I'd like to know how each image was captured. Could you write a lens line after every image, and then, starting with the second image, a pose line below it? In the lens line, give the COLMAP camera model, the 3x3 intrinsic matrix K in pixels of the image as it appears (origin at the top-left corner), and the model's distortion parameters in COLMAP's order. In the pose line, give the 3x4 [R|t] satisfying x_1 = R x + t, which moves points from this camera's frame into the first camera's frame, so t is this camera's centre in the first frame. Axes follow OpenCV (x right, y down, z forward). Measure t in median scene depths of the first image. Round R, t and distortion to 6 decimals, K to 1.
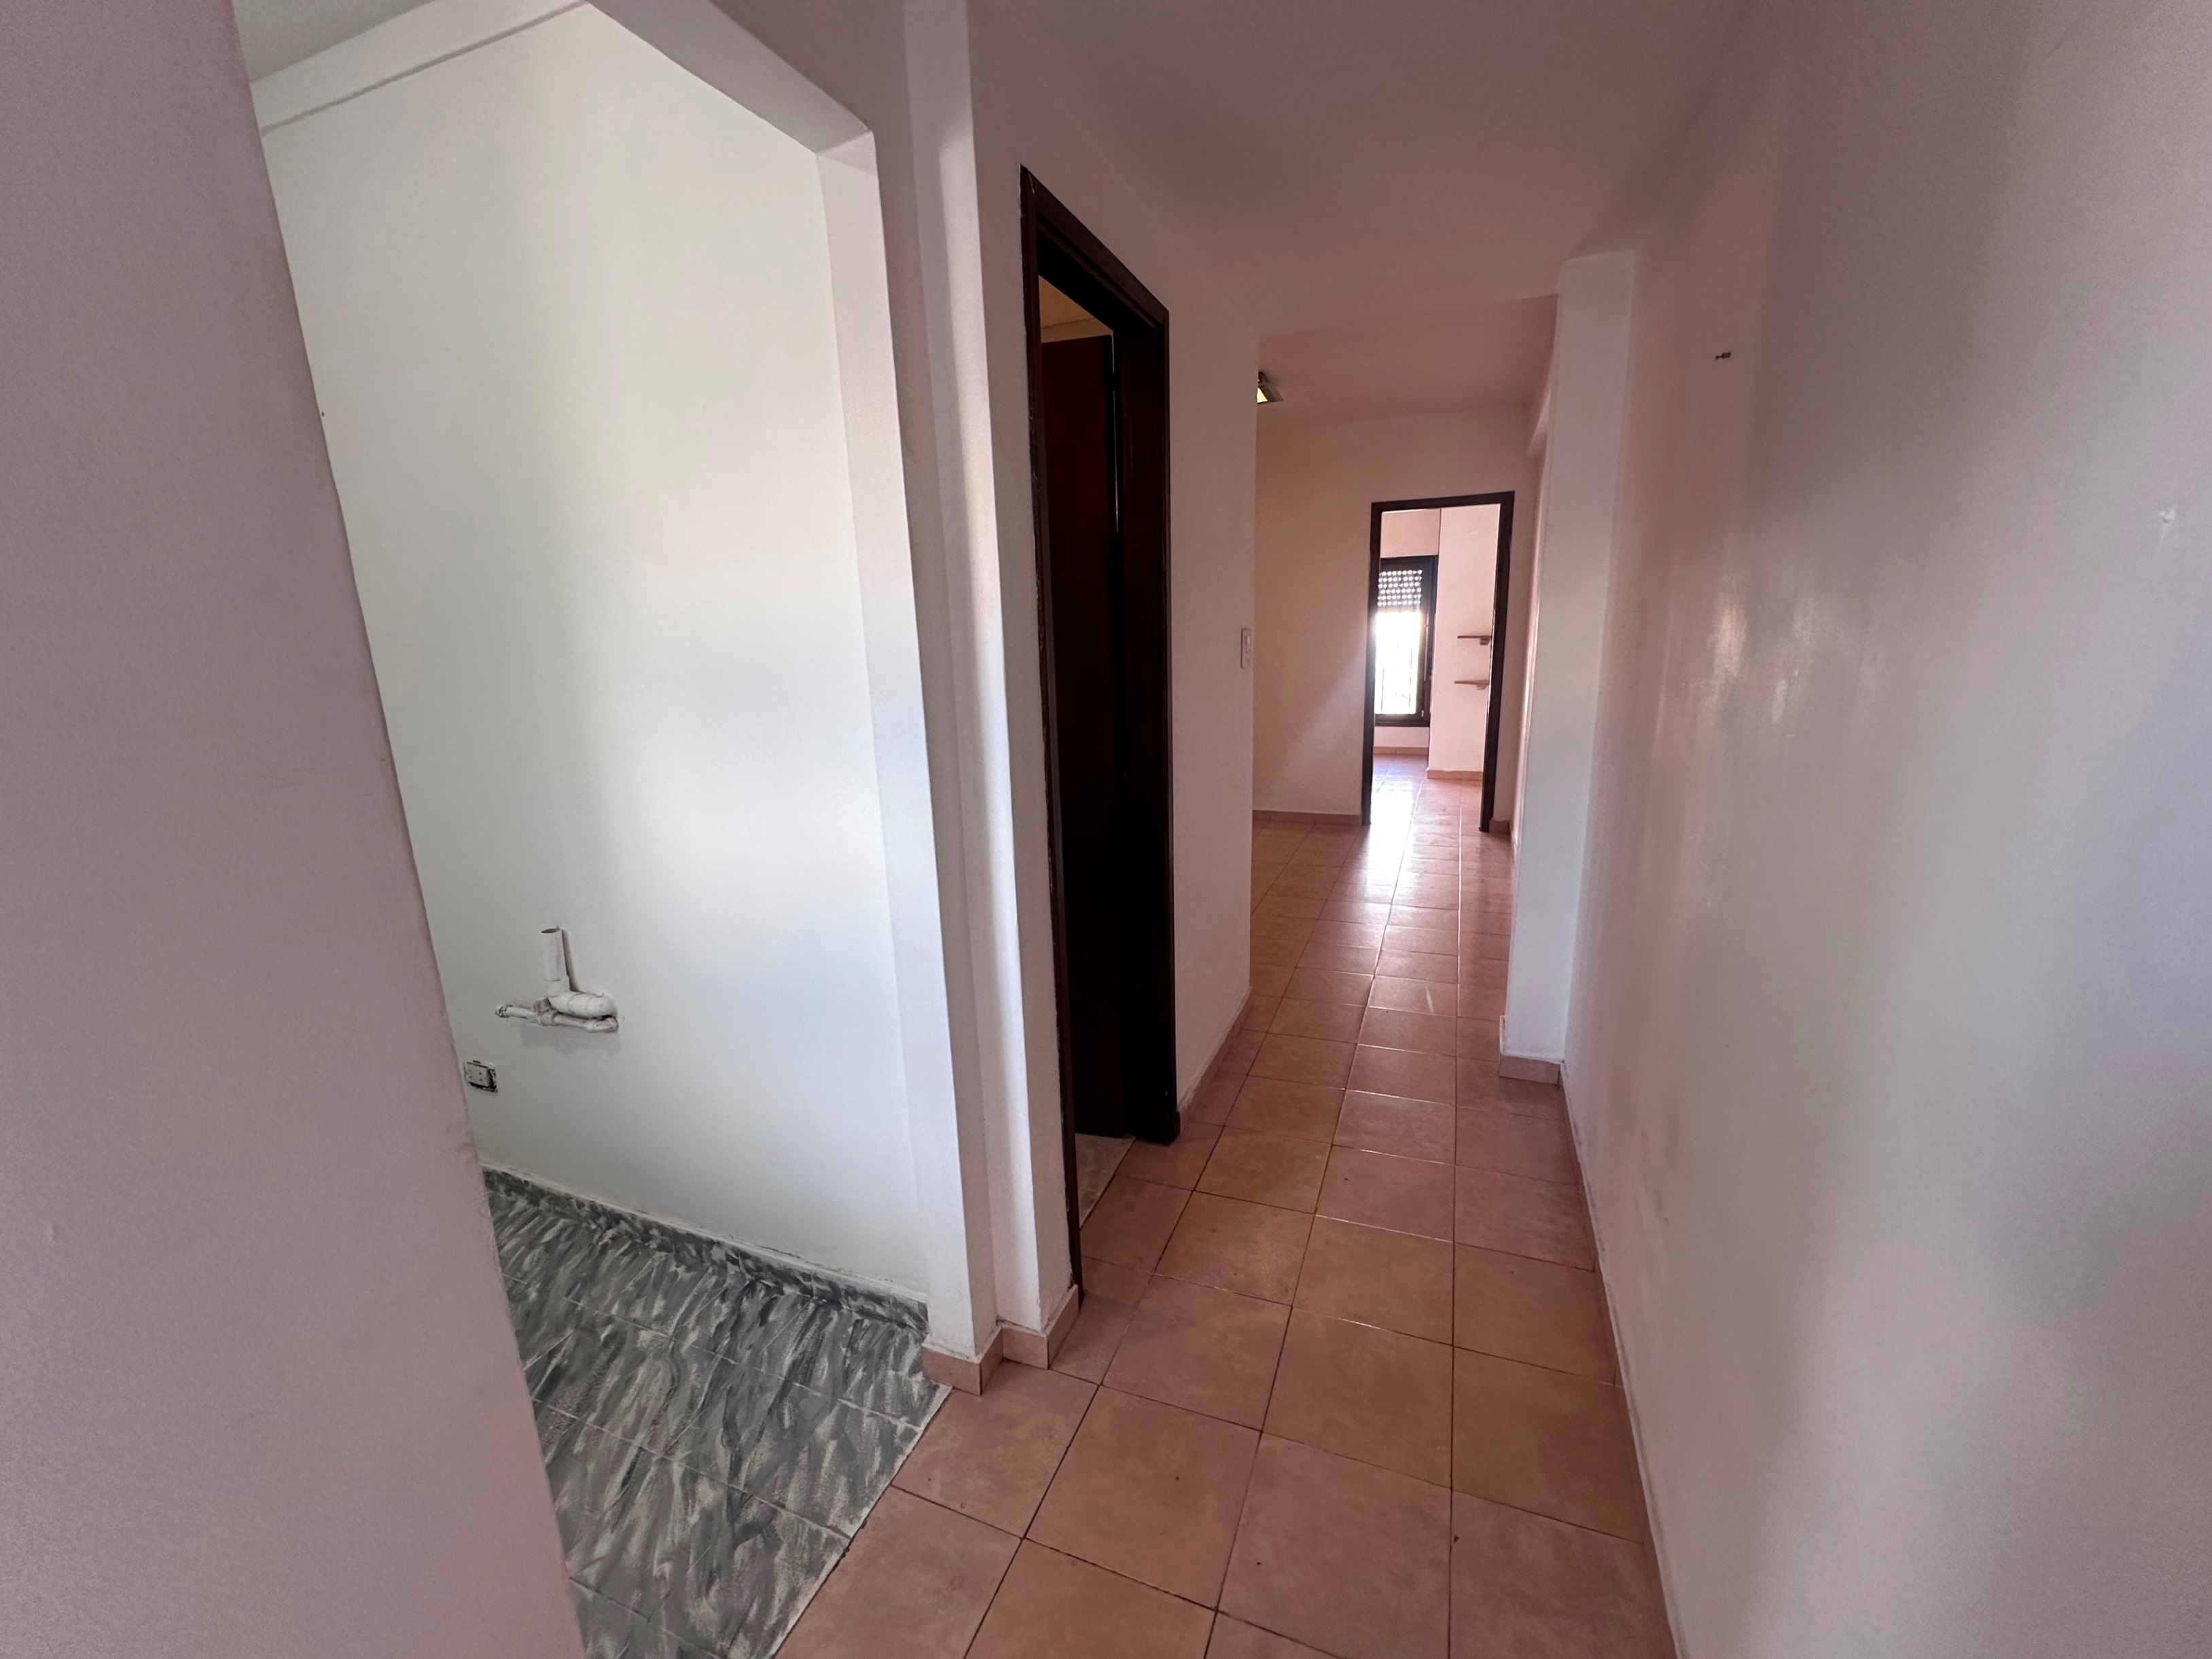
lens RADIAL K [[881.5, 0, 1107.8], [0, 881.5, 821.4], [0, 0, 1]] dist [-0.003962, 0.000658]
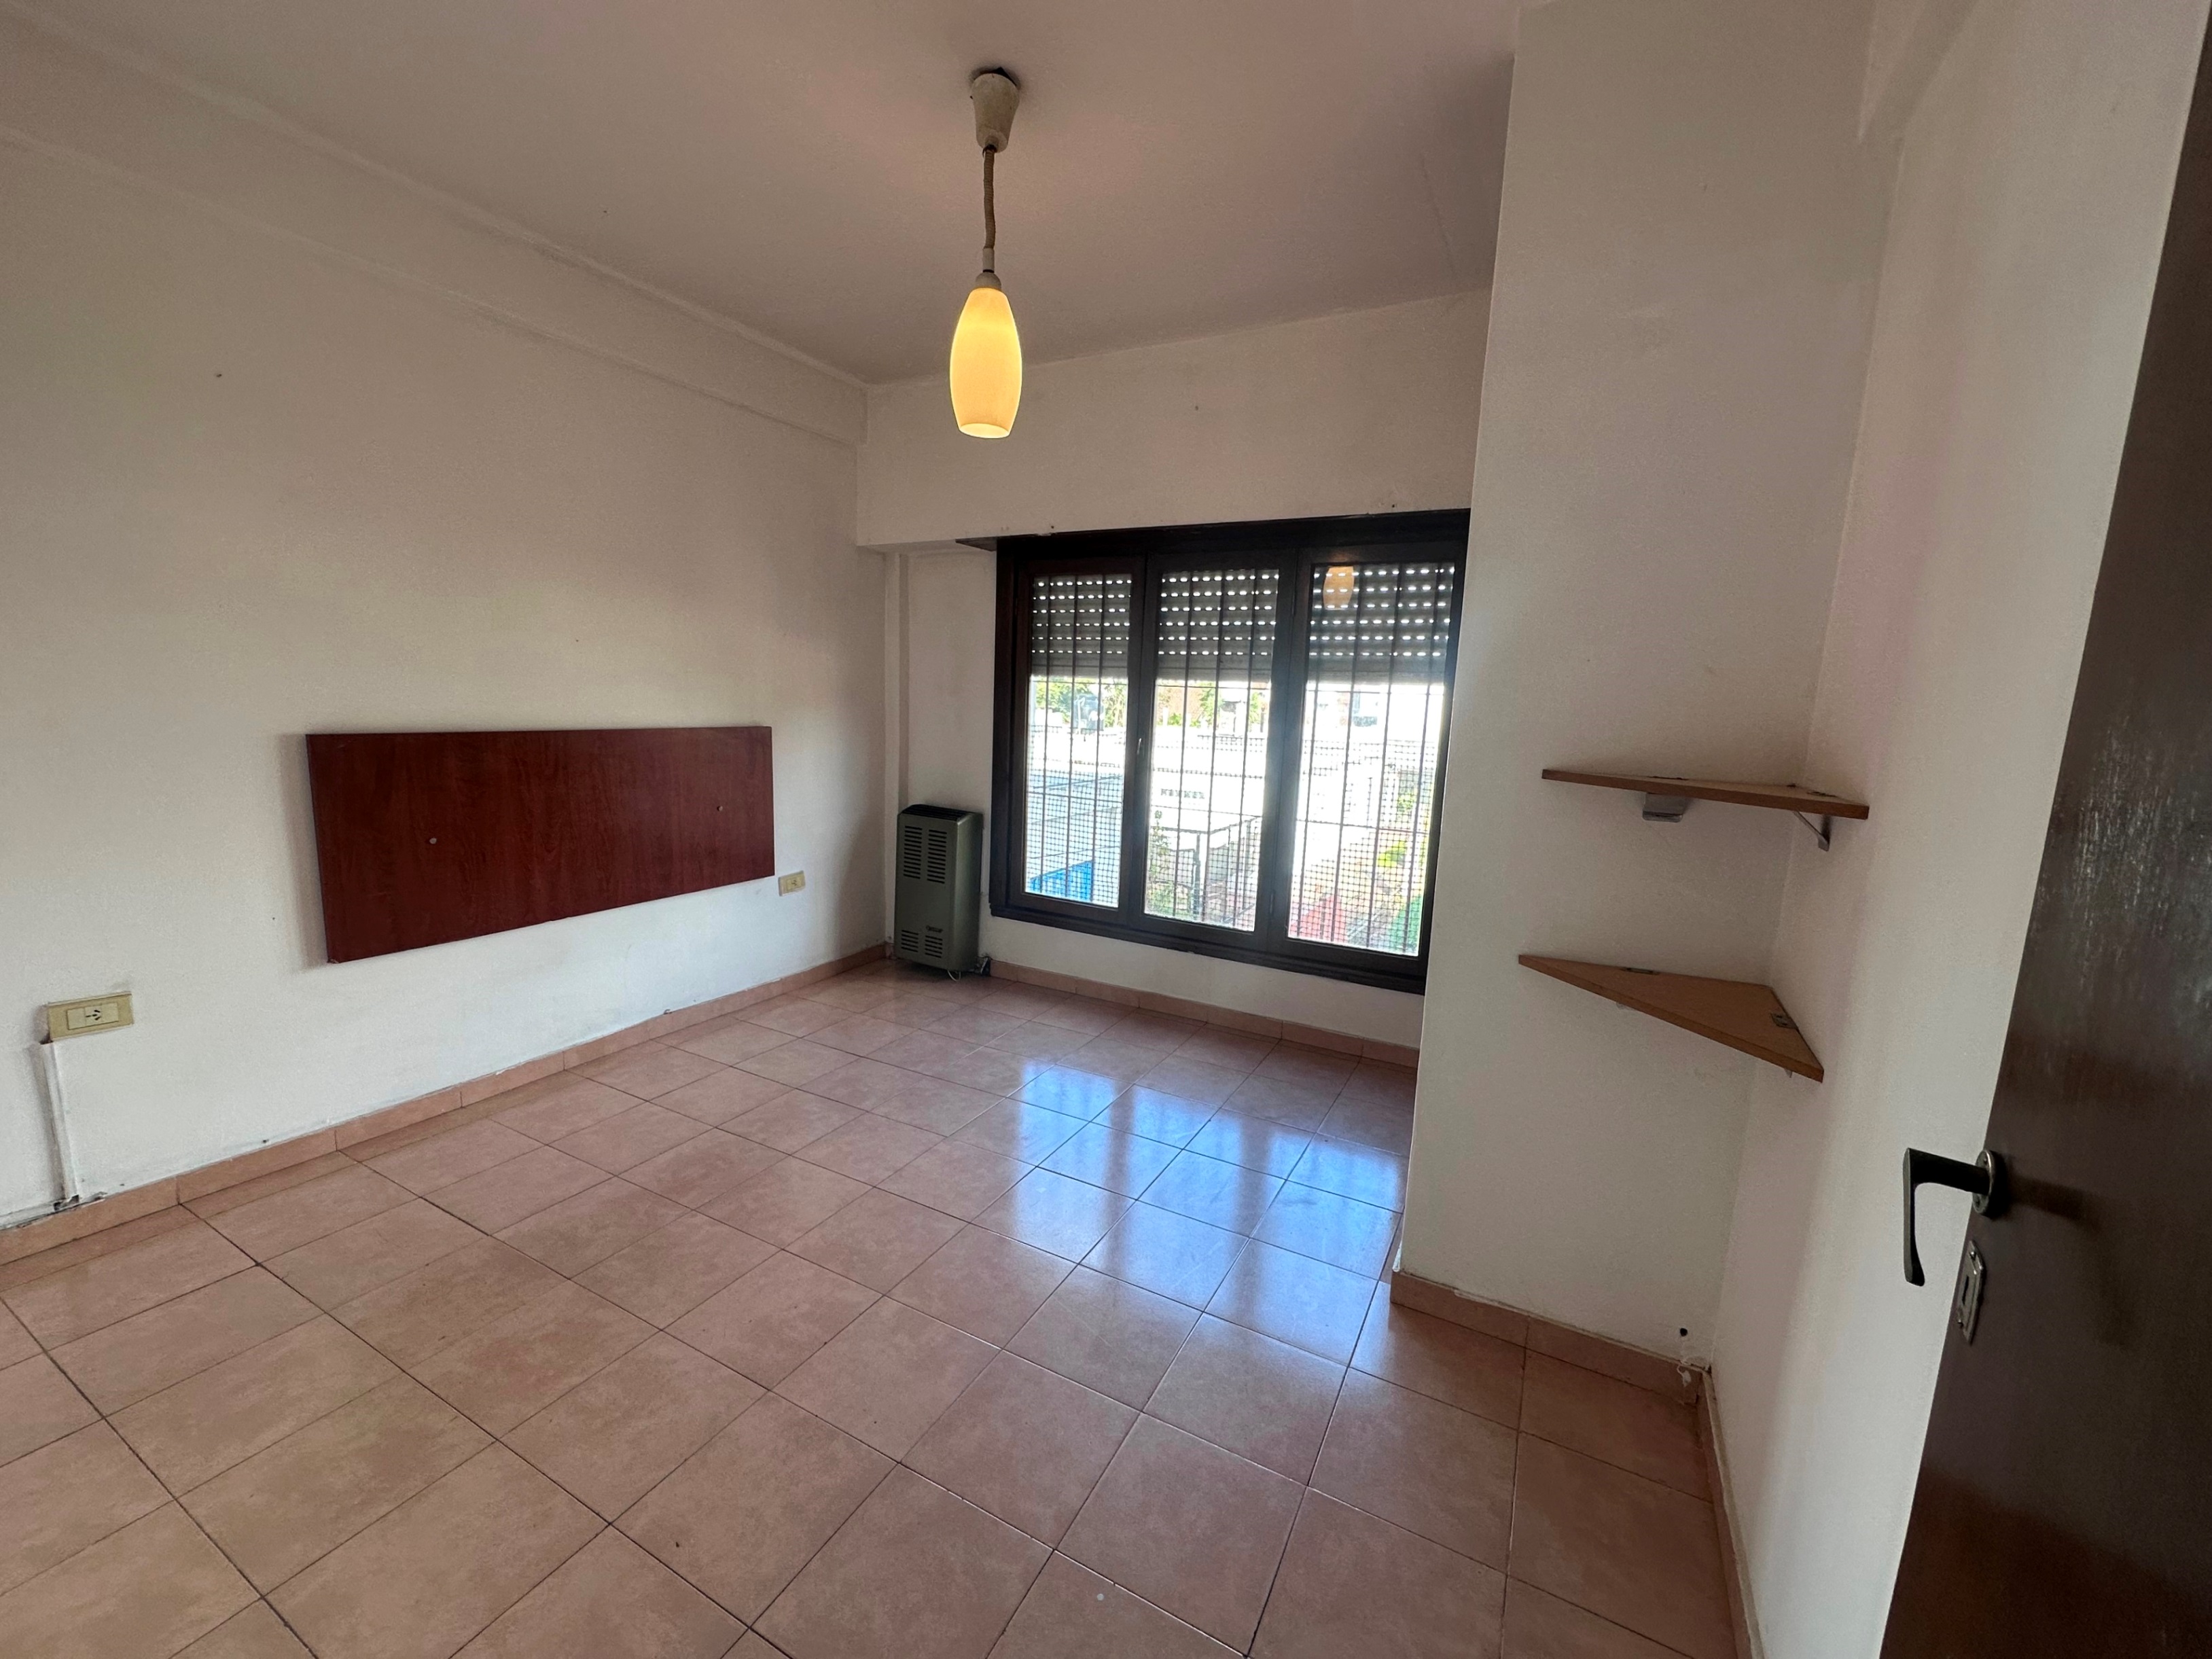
lens RADIAL K [[881.5, 0, 1108.3], [0, 881.5, 833.6], [0, 0, 1]] dist [-0.003962, 0.000658]
pose [[0.991469, 0.084296, -0.099412, 0.347133], [-0.091204, 0.993568, -0.067122, -0.189136], [0.093115, 0.075616, 0.992780, 0.856926]]
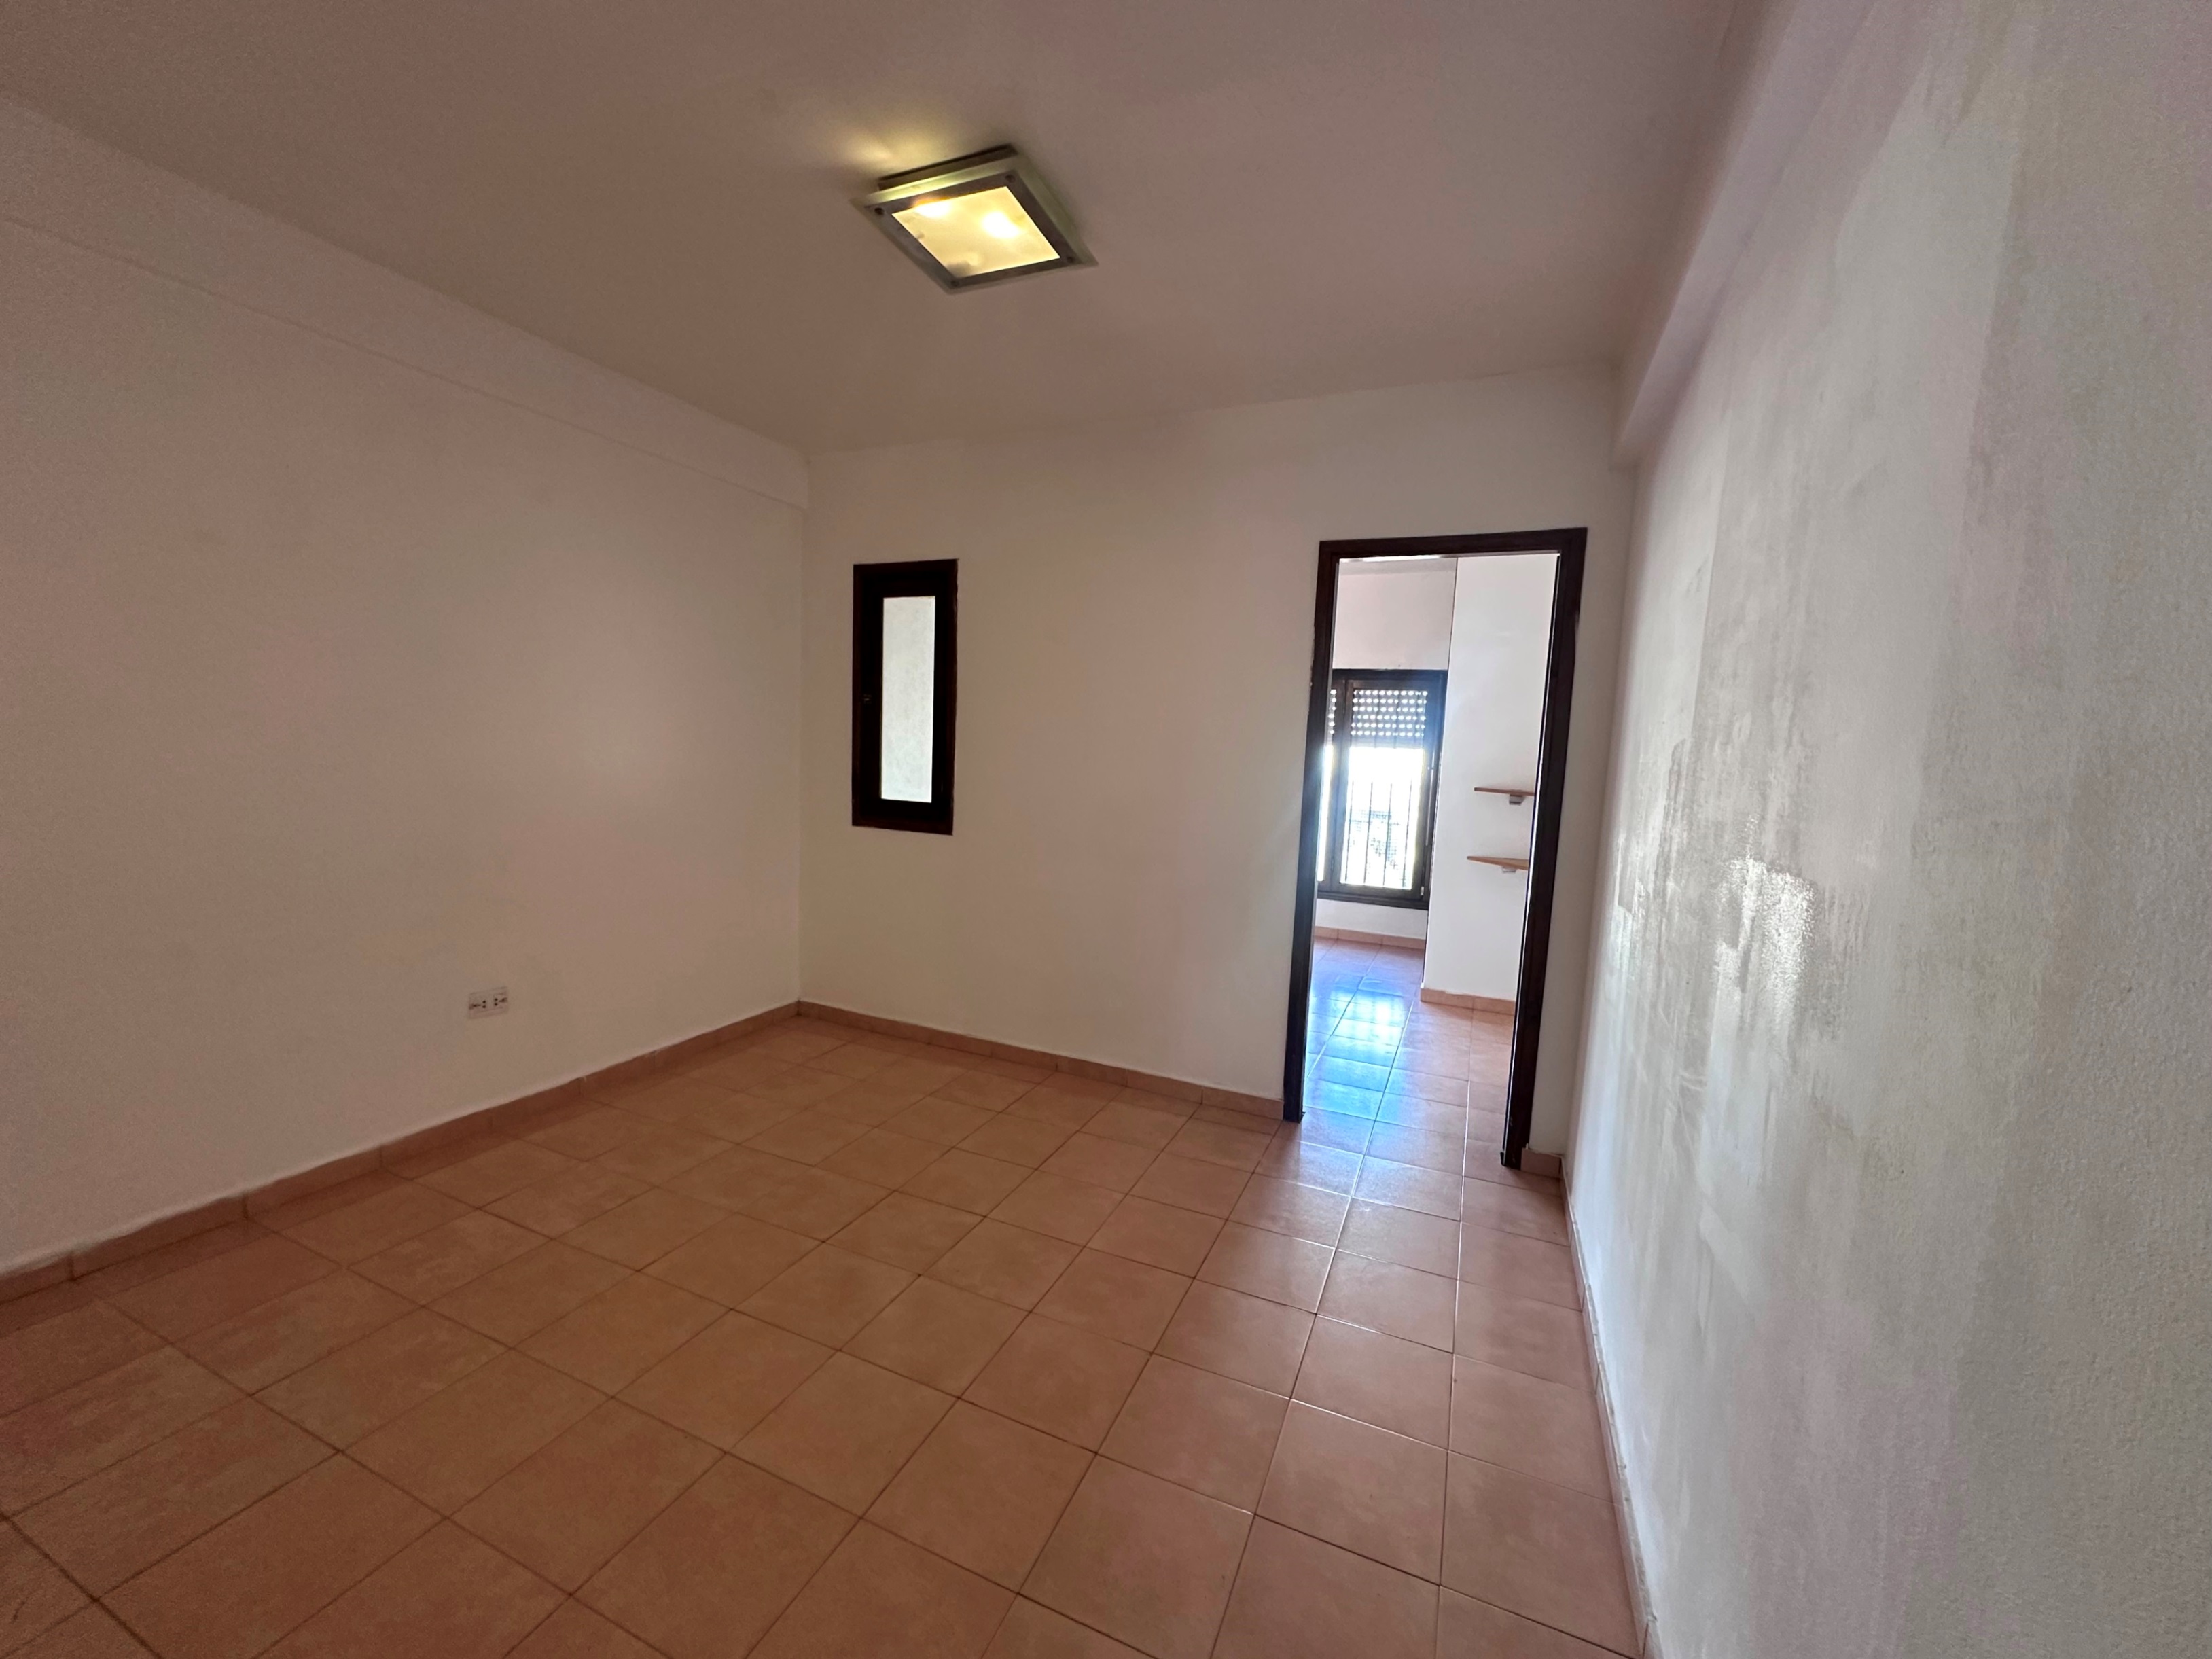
lens RADIAL K [[881.5, 0, 1103.4], [0, 881.5, 840.5], [0, 0, 1]] dist [-0.003962, 0.000658]
pose [[0.996921, 0.072610, -0.029607, 0.168859], [-0.075464, 0.990992, -0.110637, -0.091363], [0.021307, 0.112530, 0.993420, 0.408278]]
